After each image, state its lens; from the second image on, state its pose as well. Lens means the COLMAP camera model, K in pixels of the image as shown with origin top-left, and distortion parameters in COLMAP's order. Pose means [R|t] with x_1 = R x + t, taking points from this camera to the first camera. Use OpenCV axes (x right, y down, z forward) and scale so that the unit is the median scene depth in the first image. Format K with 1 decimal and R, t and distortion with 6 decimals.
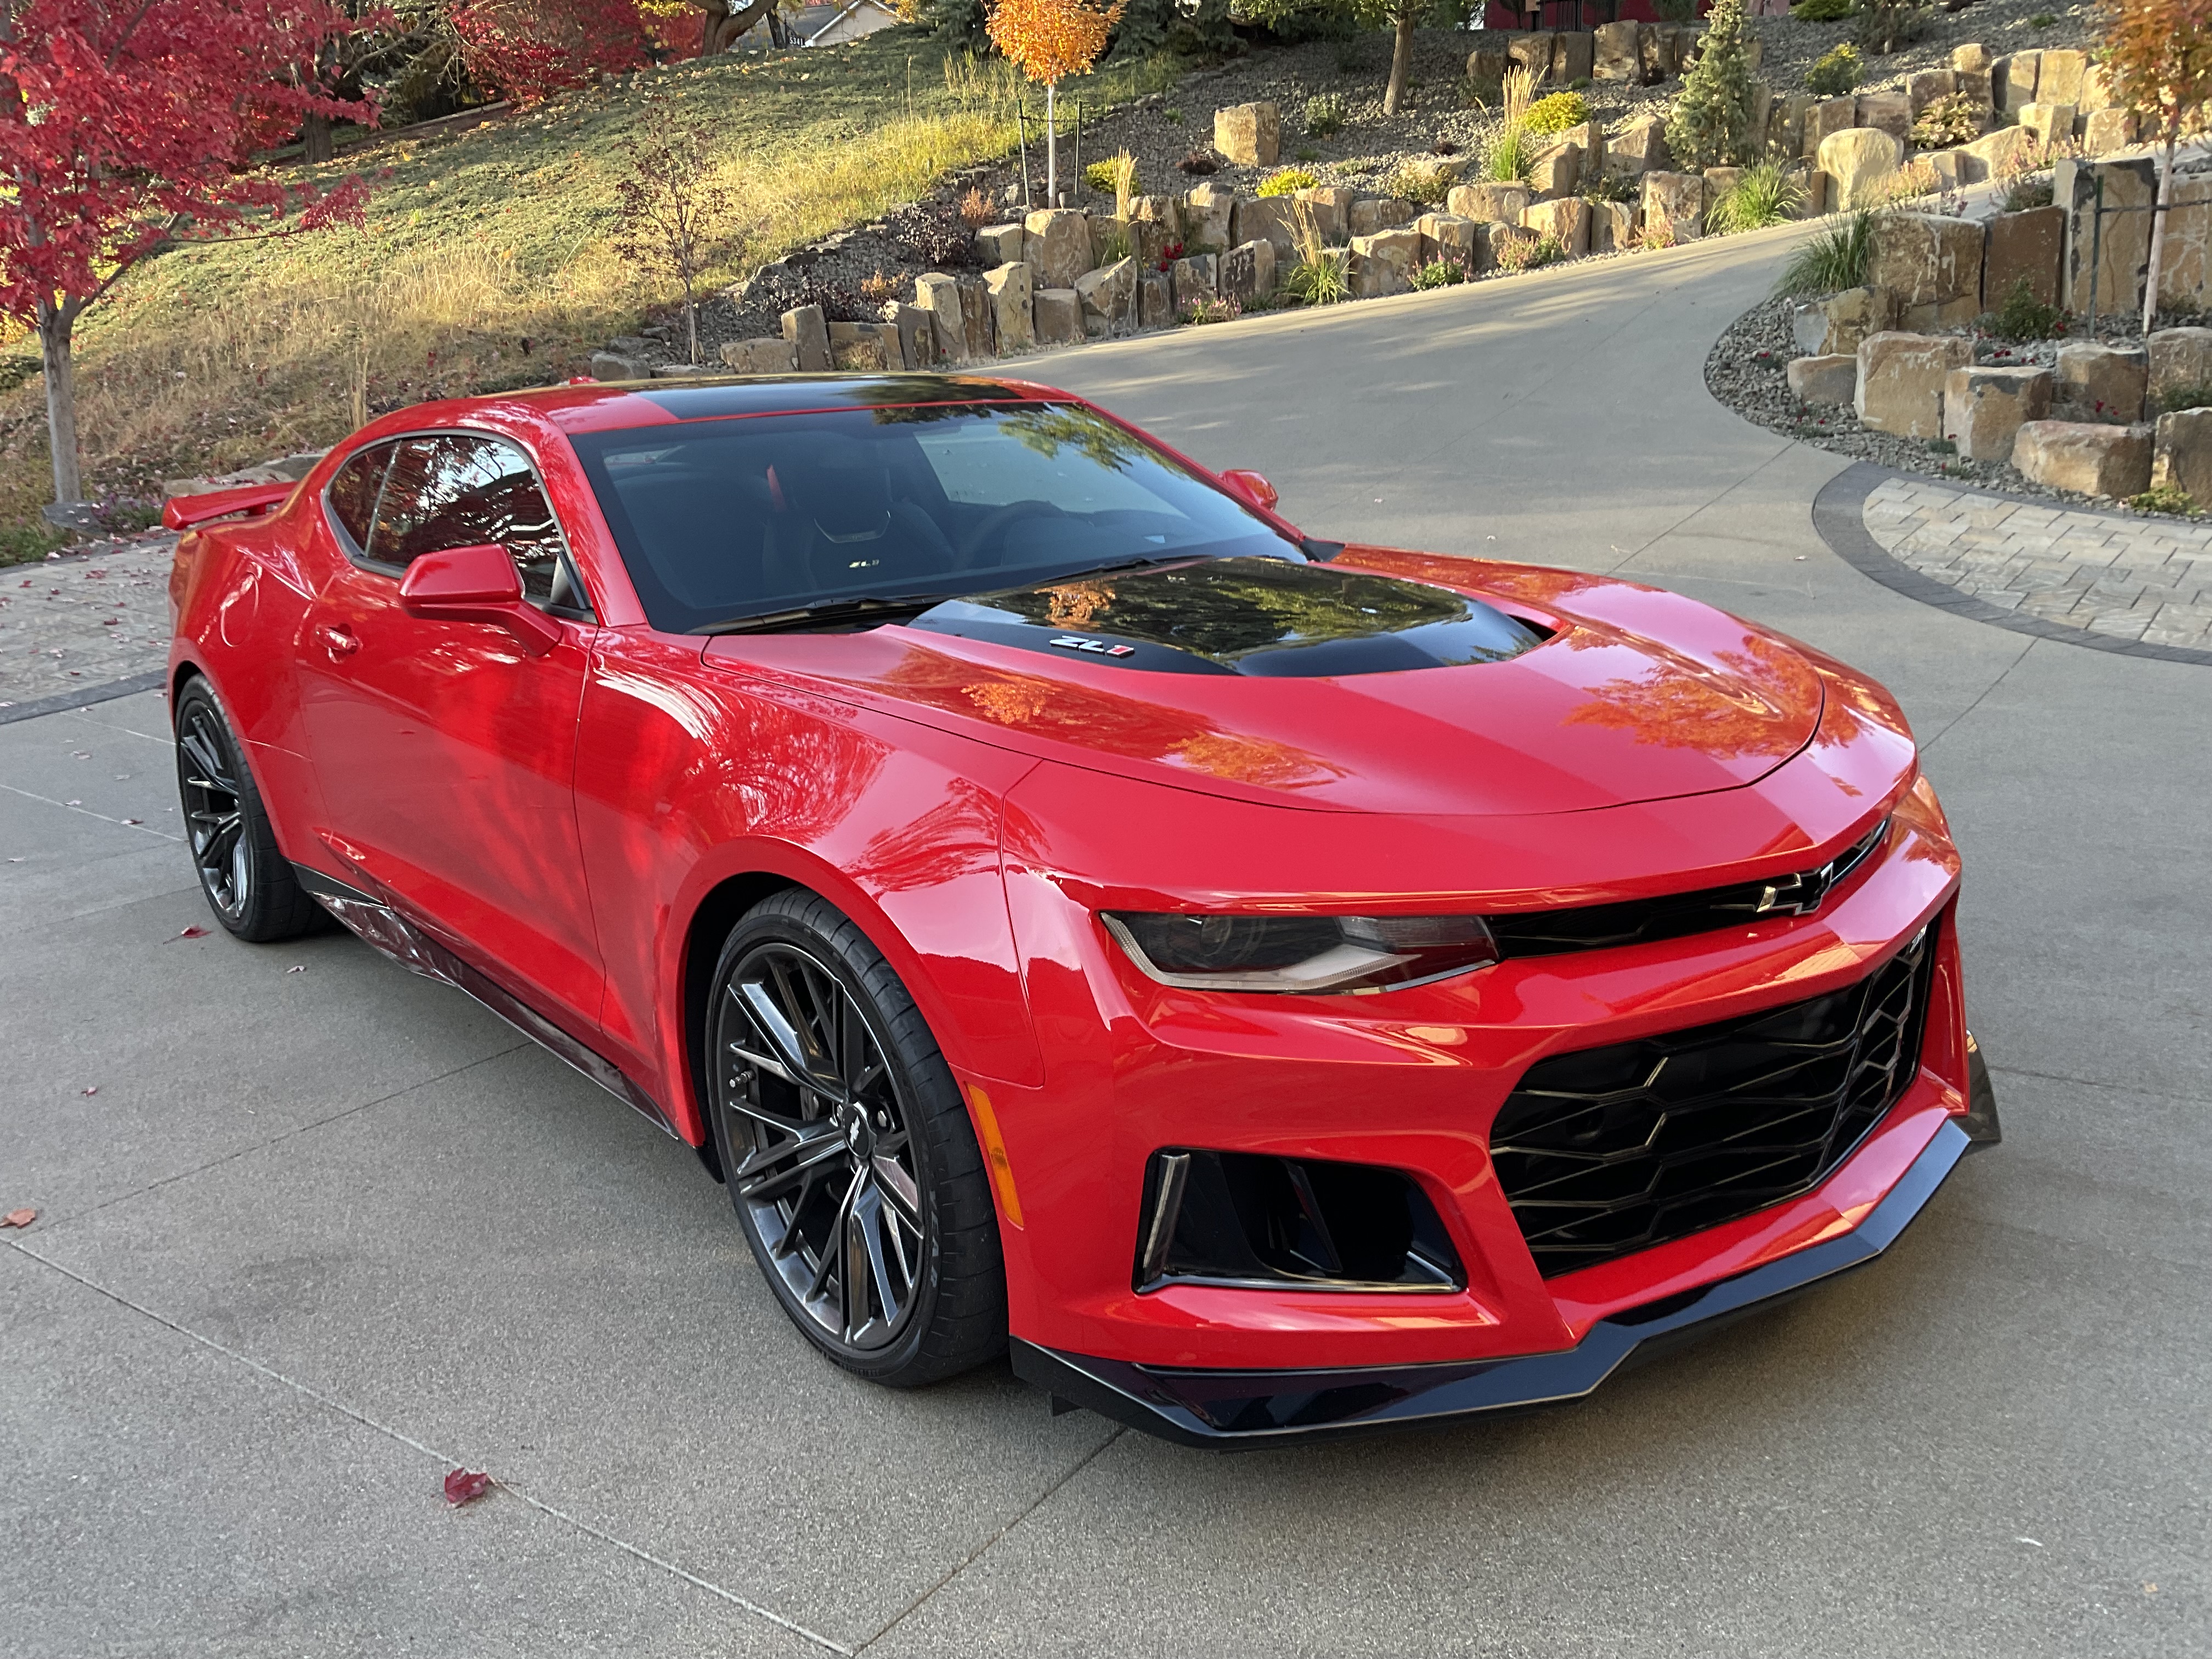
lens RADIAL K [[1857.7, 0, 1106.0], [0, 1857.7, 829.5], [0, 0, 1]] dist [-0.002389, -0.087796]
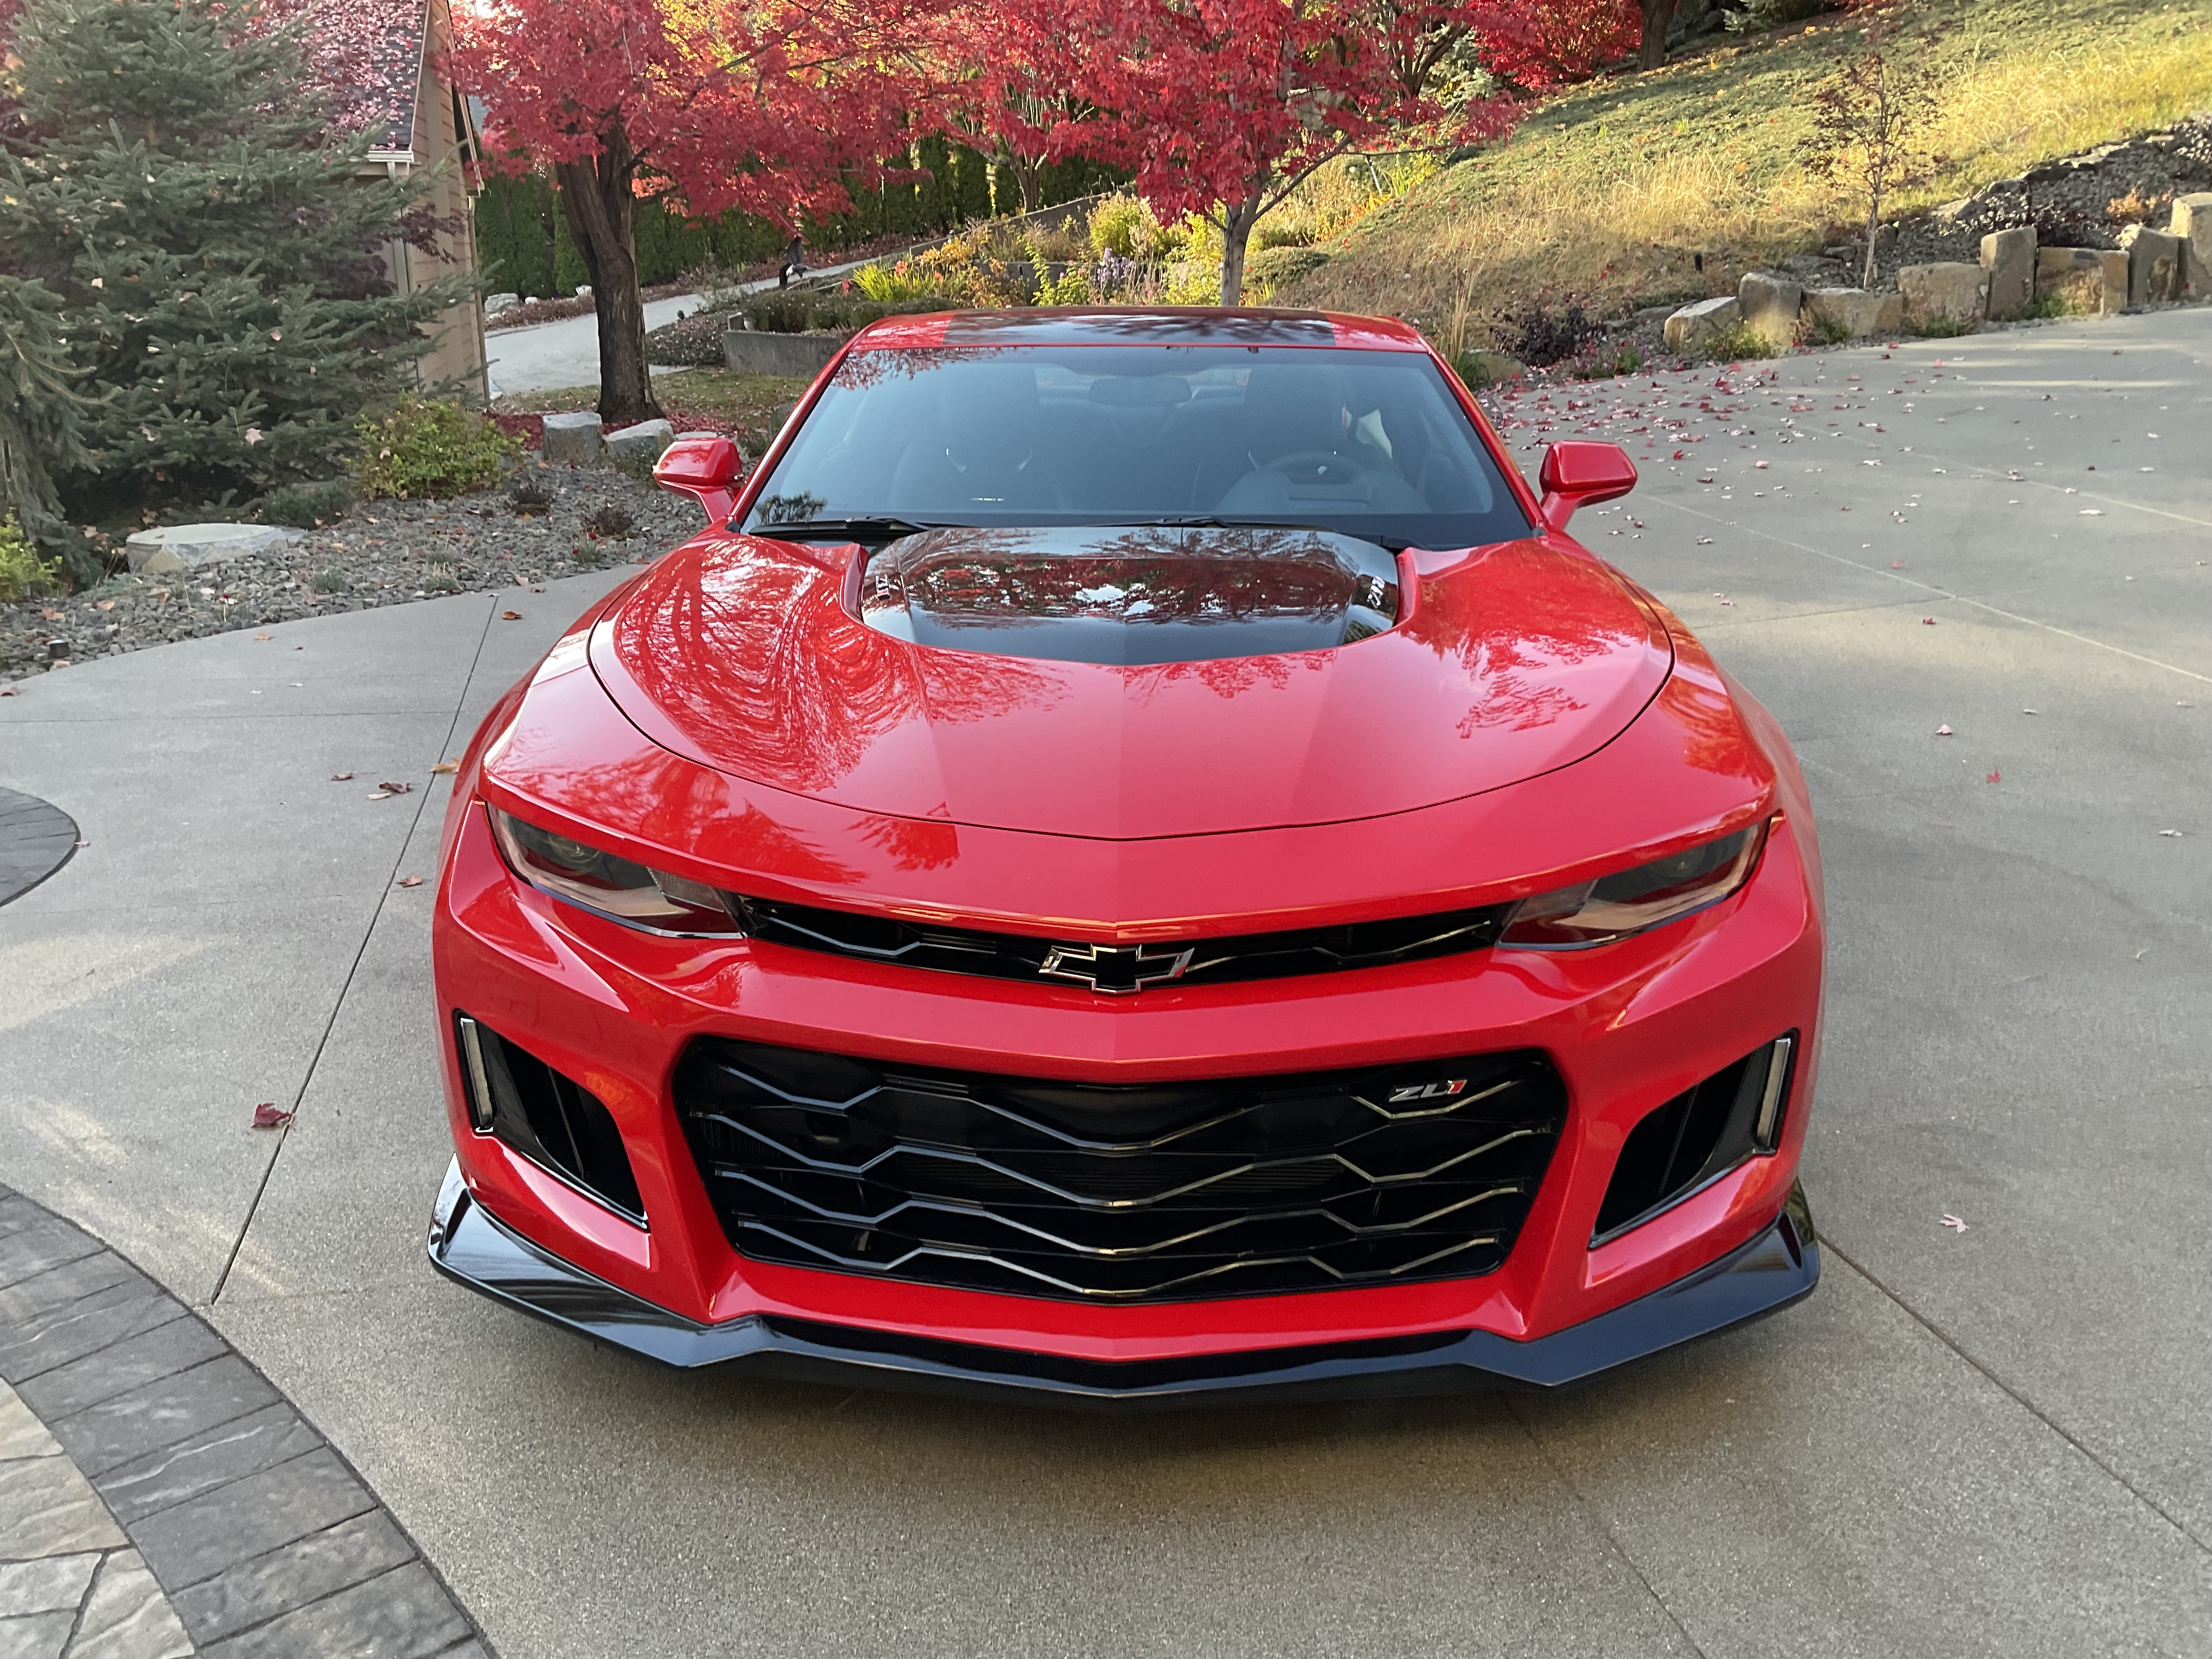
lens RADIAL K [[1855.7, 0, 1106.0], [0, 1855.7, 829.5], [0, 0, 1]] dist [-0.002615, -0.055639]
pose [[0.737852, 0.220102, -0.638068, 0.139528], [-0.189635, 0.974860, 0.116987, -0.019966], [0.647776, 0.034681, 0.761041, 0.050707]]
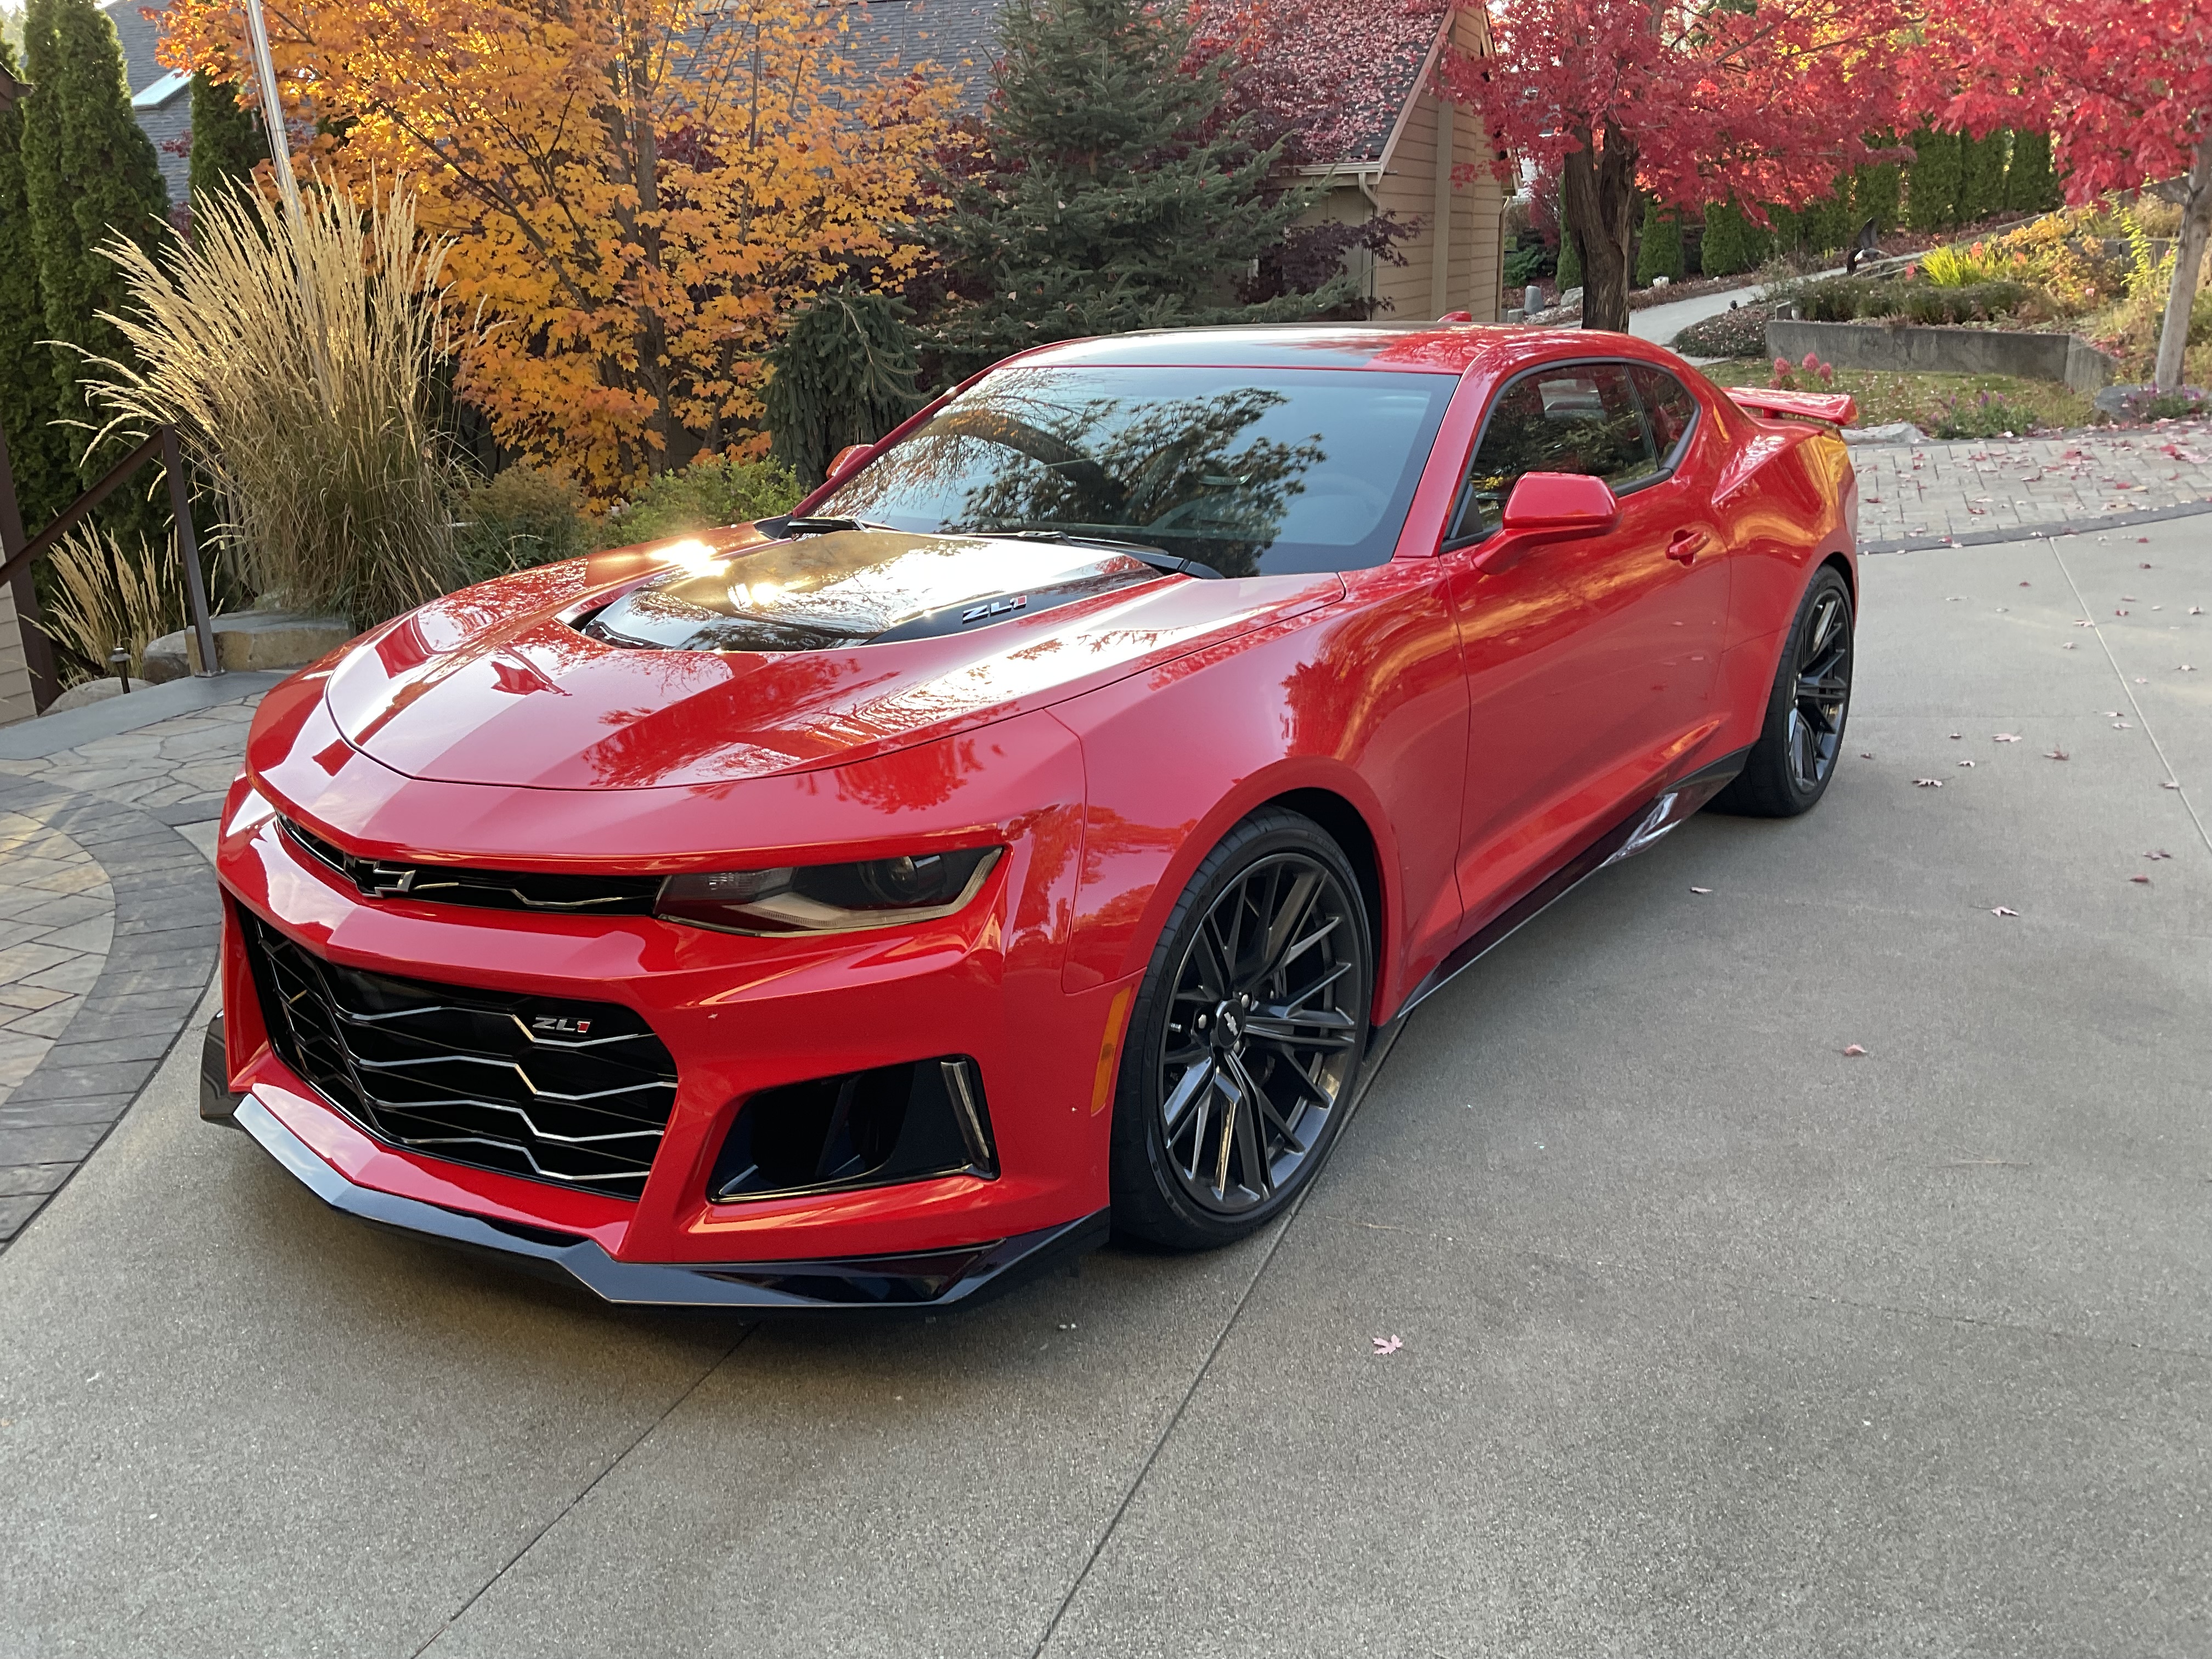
lens RADIAL K [[1855.7, 0, 1106.0], [0, 1855.7, 829.5], [0, 0, 1]] dist [-0.002615, -0.055639]
pose [[0.230475, 0.292601, -0.928044, 0.210627], [-0.215238, 0.945426, 0.244627, -0.047851], [0.948975, 0.143370, 0.280876, 0.144483]]
